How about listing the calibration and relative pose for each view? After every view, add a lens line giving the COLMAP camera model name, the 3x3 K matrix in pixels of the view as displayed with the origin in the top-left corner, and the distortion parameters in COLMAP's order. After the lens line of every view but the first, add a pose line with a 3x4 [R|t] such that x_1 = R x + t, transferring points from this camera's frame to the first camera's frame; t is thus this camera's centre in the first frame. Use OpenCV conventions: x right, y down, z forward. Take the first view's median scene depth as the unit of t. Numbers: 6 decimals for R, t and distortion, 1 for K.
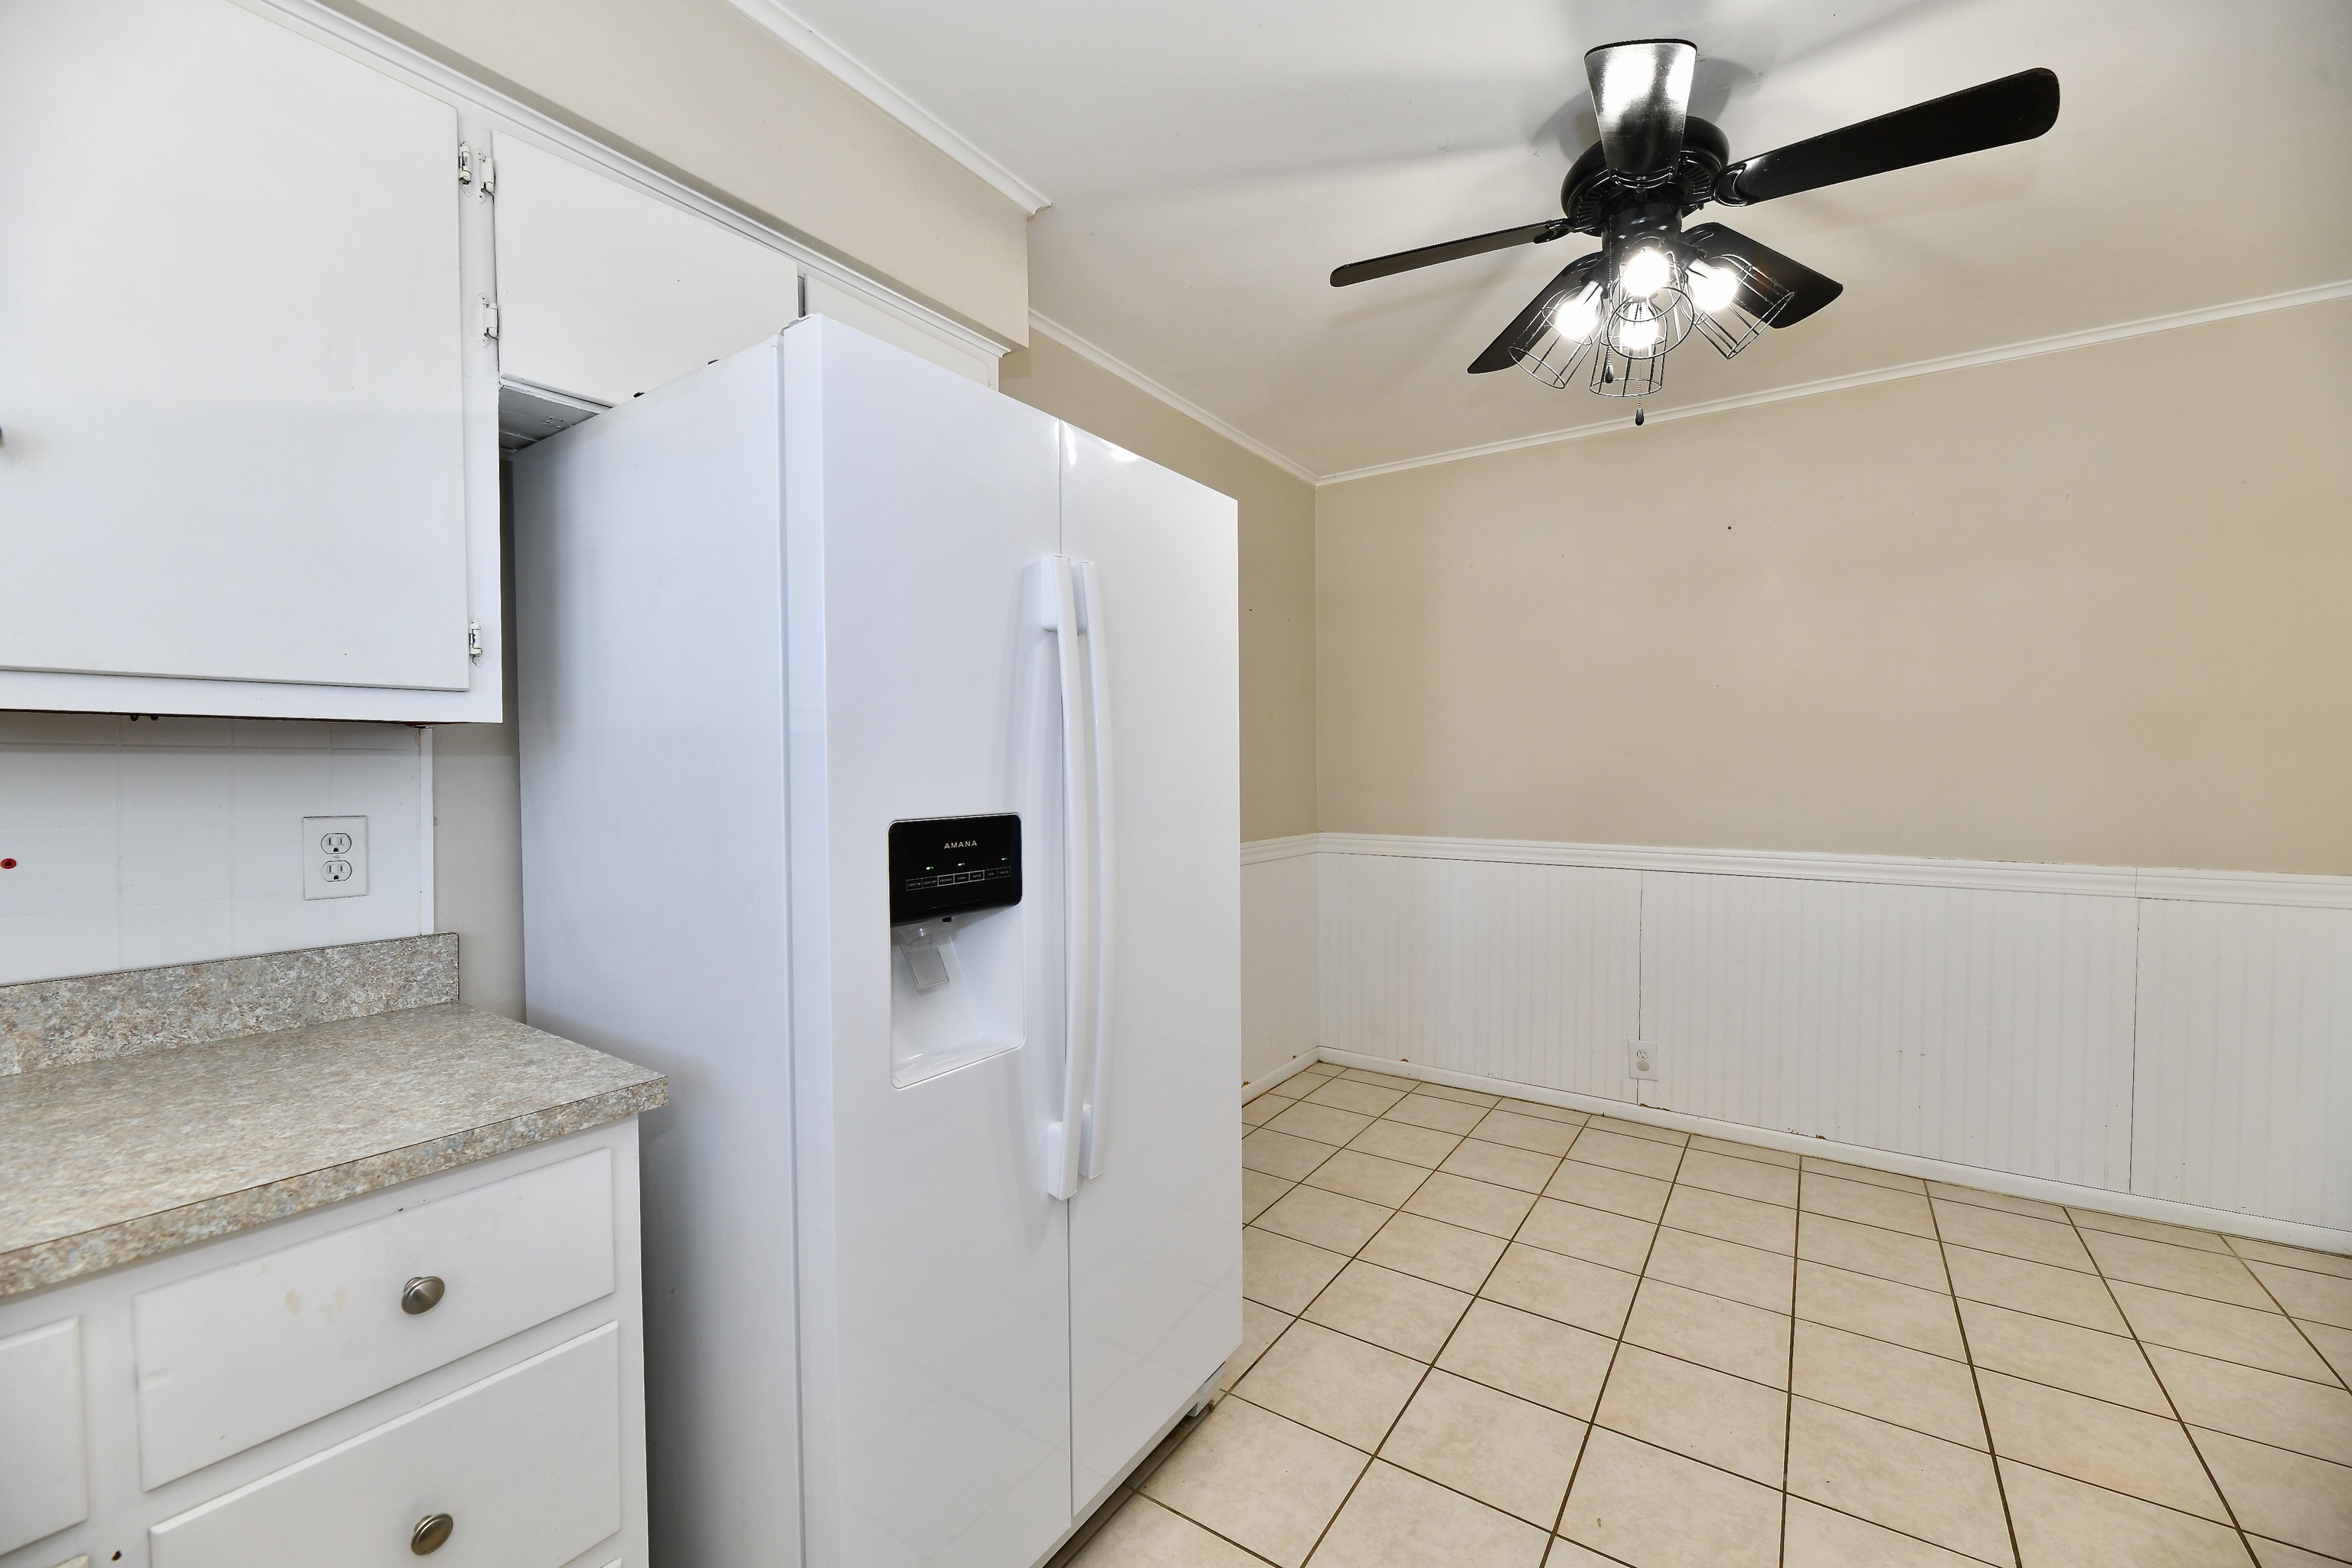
lens RADIAL K [[942.0, 0, 1168.1], [0, 942.0, 790.2], [0, 0, 1]] dist [0.002091, -0.004137]
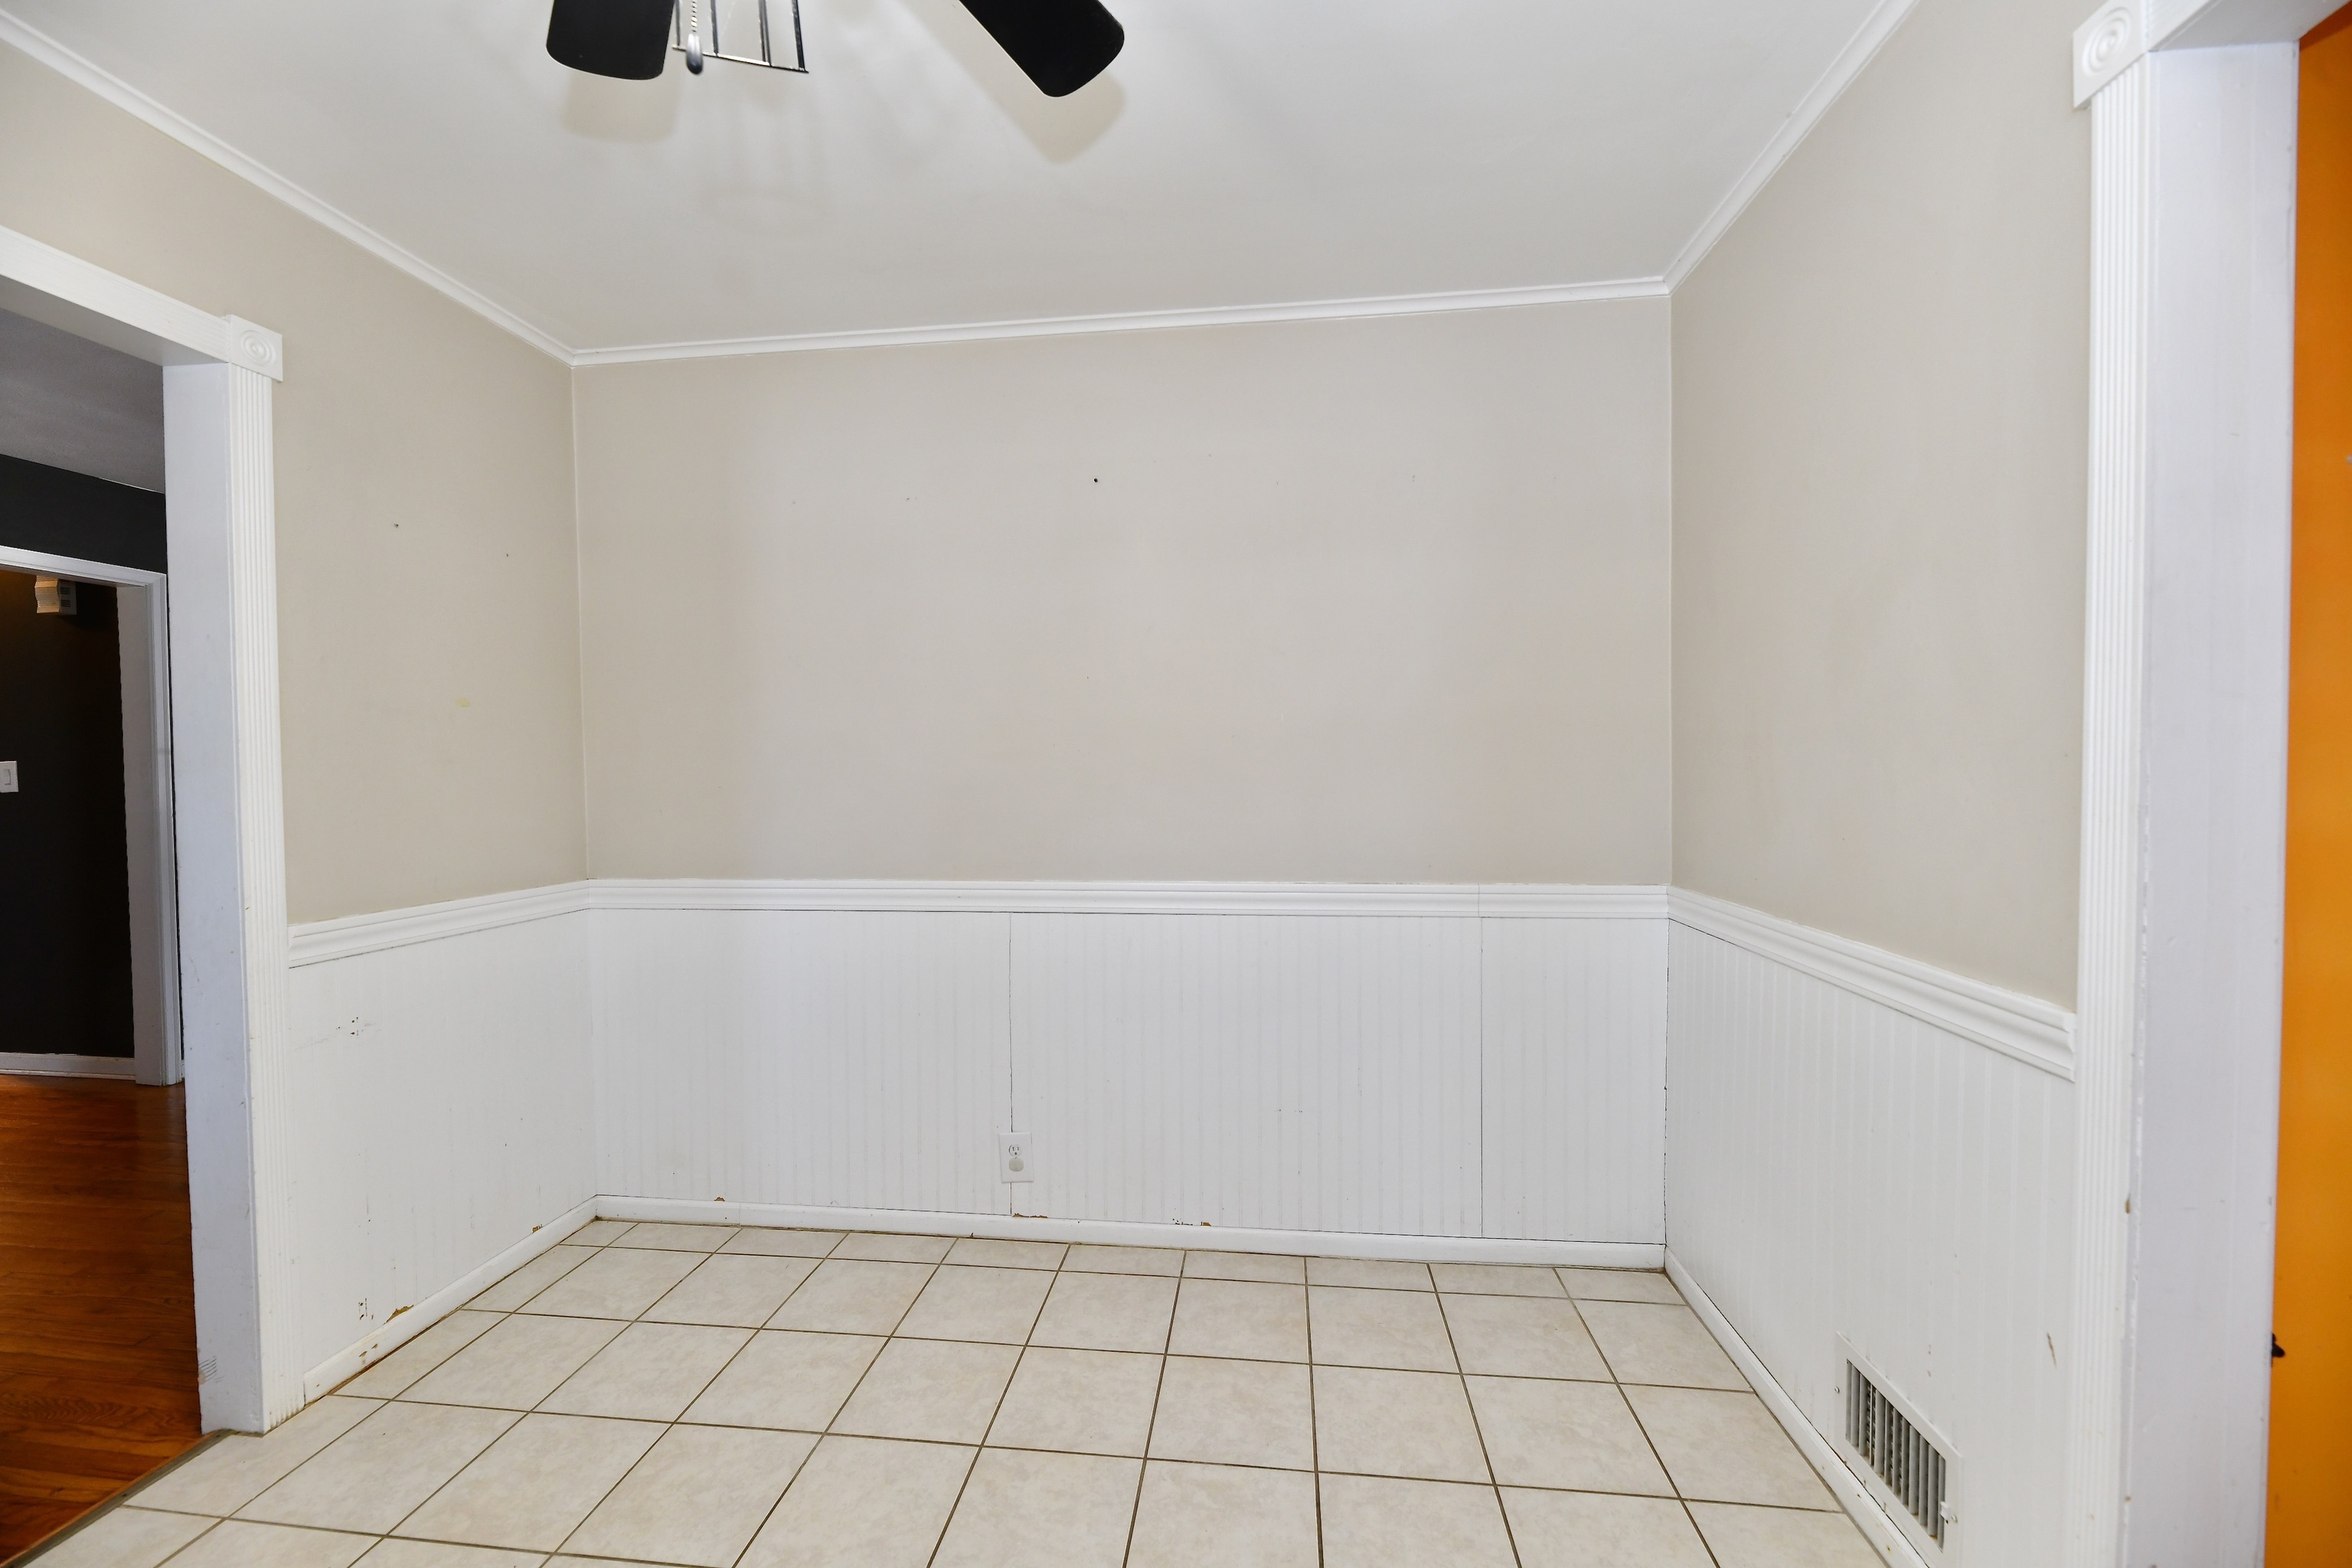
lens RADIAL K [[942.0, 0, 1168.1], [0, 942.0, 790.2], [0, 0, 1]] dist [0.002091, -0.004137]
pose [[0.883843, -0.013250, 0.467596, 0.305945], [0.018495, 0.999807, -0.006628, -0.010173], [-0.467418, 0.014506, 0.883917, 0.300356]]
